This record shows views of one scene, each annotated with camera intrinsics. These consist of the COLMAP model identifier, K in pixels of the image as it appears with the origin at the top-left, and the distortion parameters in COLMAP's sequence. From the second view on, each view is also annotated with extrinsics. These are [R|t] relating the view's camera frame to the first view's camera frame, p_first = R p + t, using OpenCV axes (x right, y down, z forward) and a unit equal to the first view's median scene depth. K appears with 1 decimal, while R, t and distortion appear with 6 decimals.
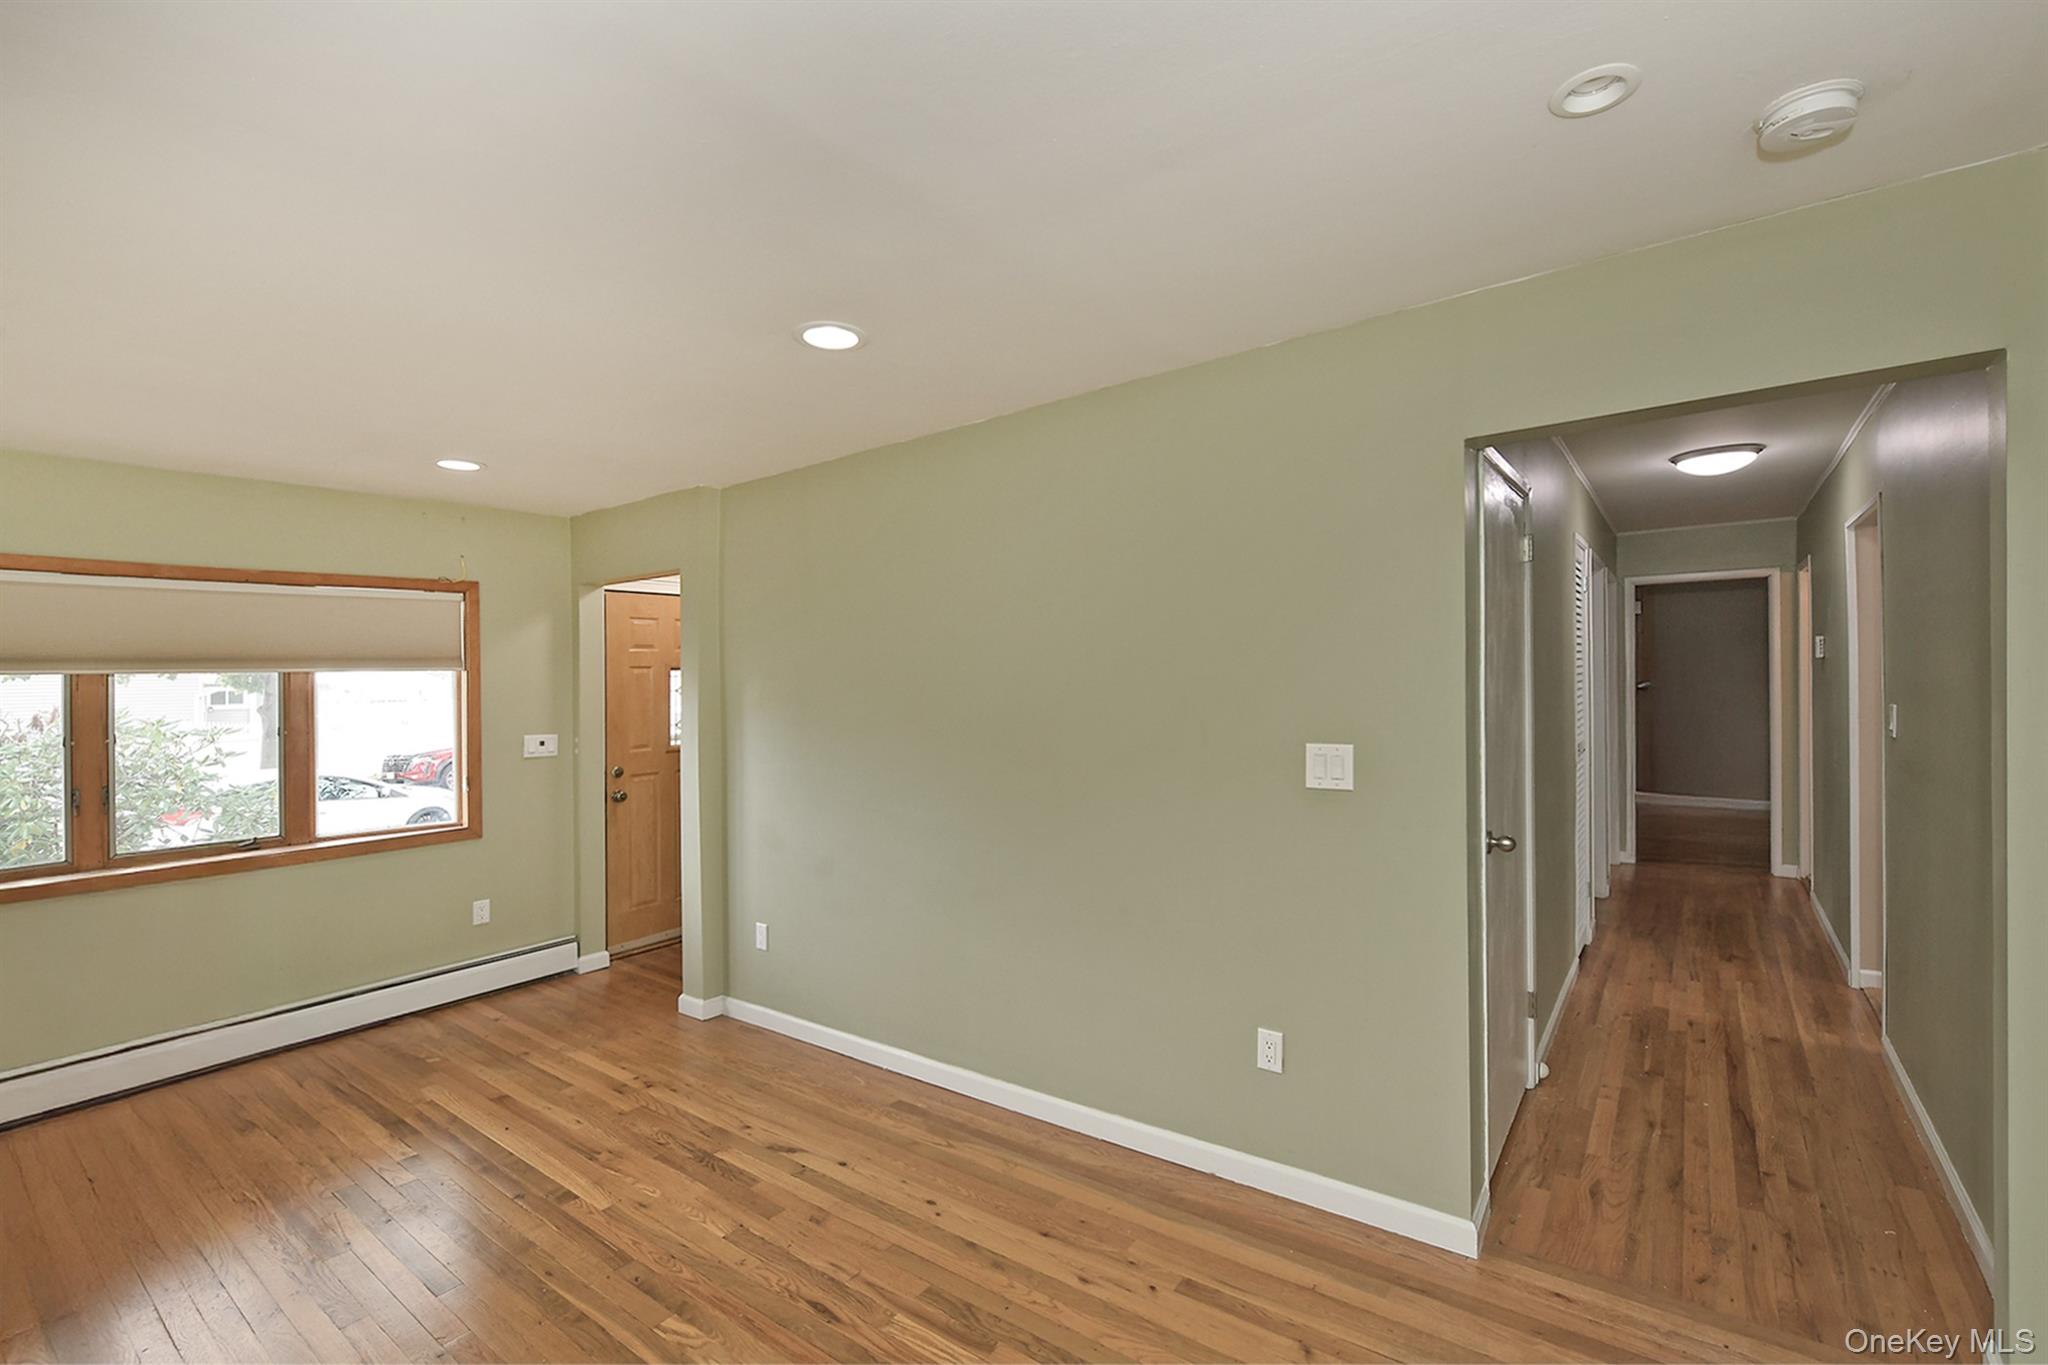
lens RADIAL K [[874.9, 0, 1016.1], [0, 874.9, 695.2], [0, 0, 1]] dist [-0.001355, -0.000565]
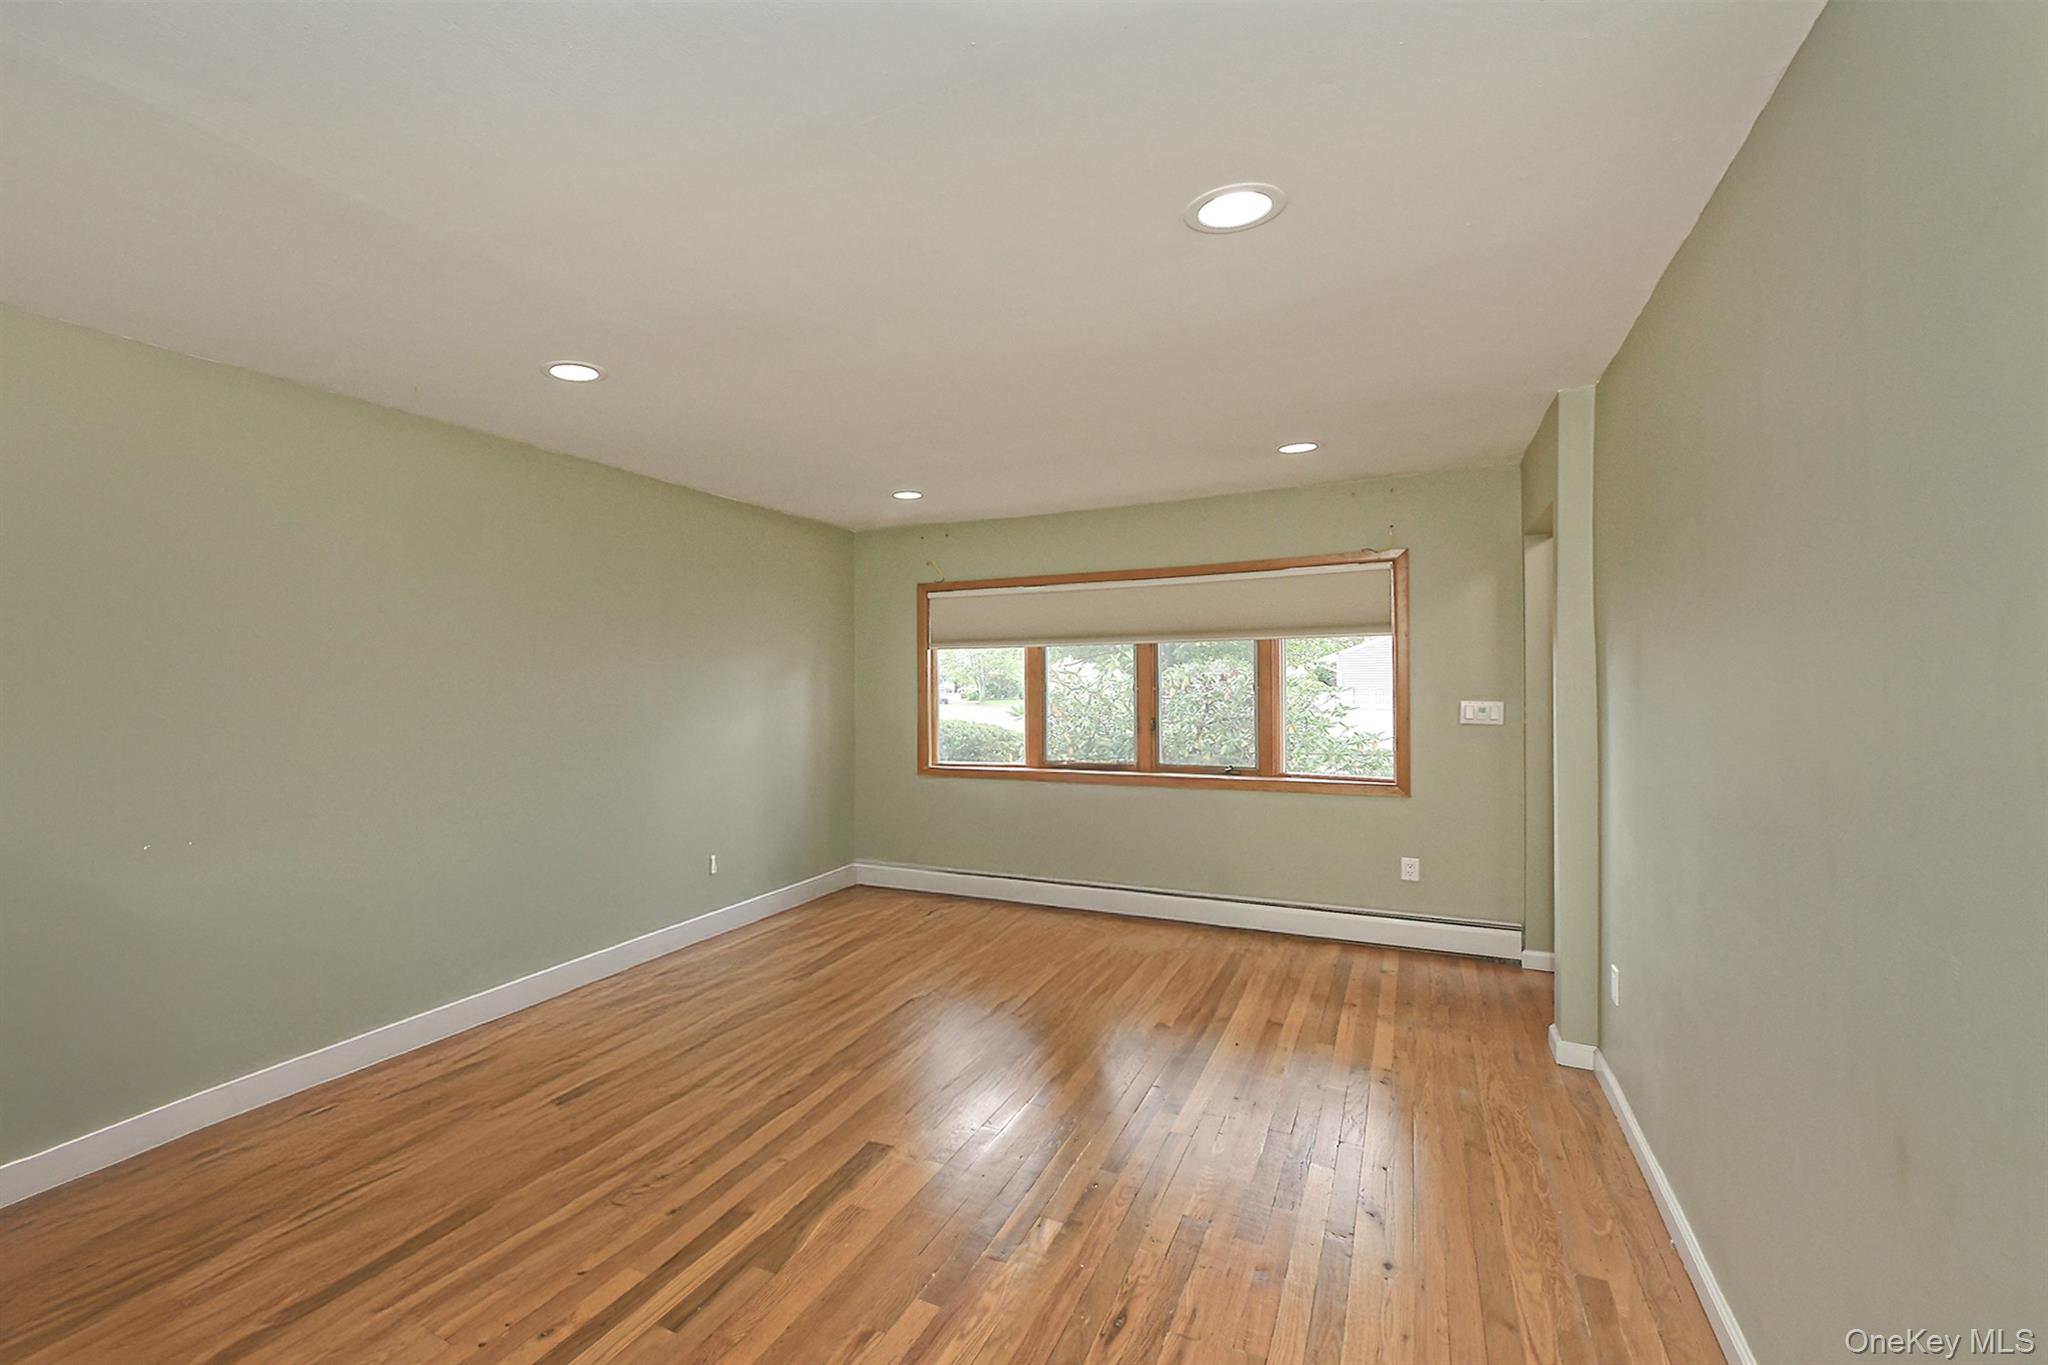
lens RADIAL K [[874.9, 0, 1016.6], [0, 874.9, 668.0], [0, 0, 1]] dist [-0.001355, -0.000565]
pose [[0.203854, 0.004282, -0.978992, 0.345894], [-0.000807, 0.999991, 0.004206, 0.007296], [0.979001, -0.000068, 0.203856, 0.378928]]
